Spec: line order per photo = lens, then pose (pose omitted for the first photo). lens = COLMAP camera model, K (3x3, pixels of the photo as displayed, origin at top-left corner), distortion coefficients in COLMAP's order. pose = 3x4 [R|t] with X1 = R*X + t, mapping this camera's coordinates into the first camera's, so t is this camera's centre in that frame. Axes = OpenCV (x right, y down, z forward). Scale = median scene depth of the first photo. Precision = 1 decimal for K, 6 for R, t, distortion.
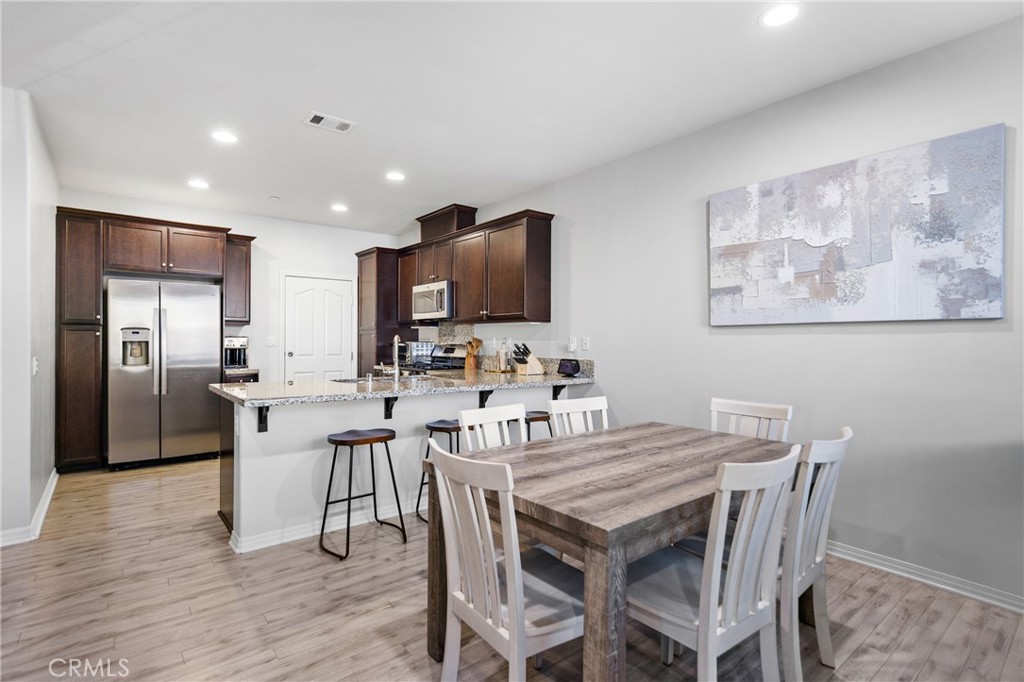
lens RADIAL K [[499.1, 0, 512.0], [0, 499.1, 341.0], [0, 0, 1]] dist [0.000544, 0.000672]
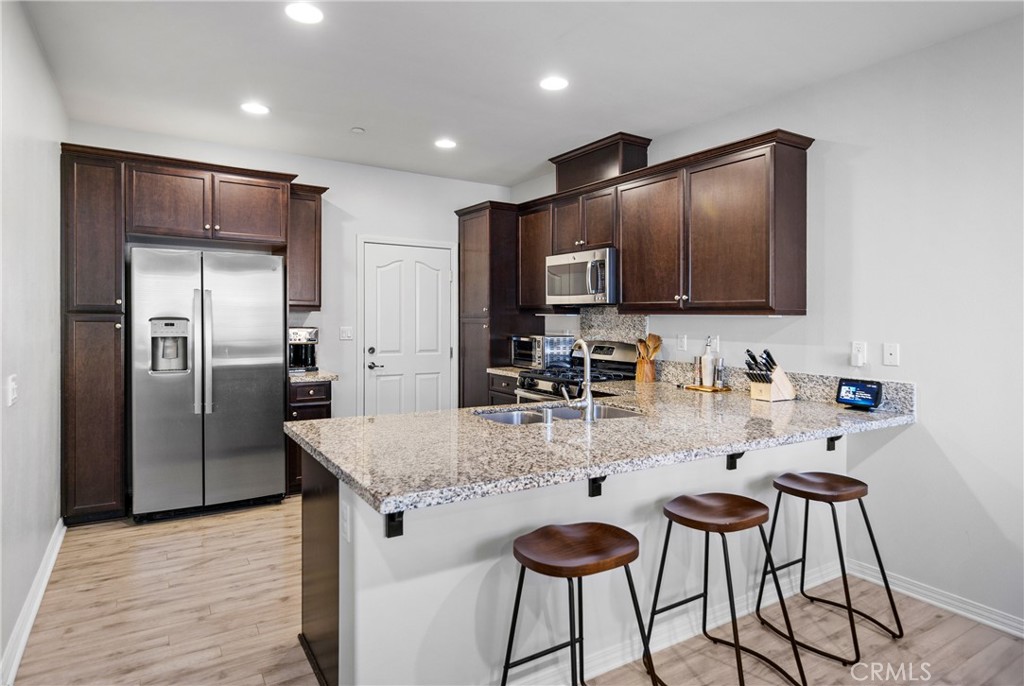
lens RADIAL K [[543.4, 0, 515.6], [0, 543.4, 325.0], [0, 0, 1]] dist [0.004876, 0.000062]
pose [[0.996419, 0.008195, -0.084153, -0.203717], [-0.006648, 0.999804, 0.018649, -0.032427], [0.084289, -0.018023, 0.996278, 0.277092]]
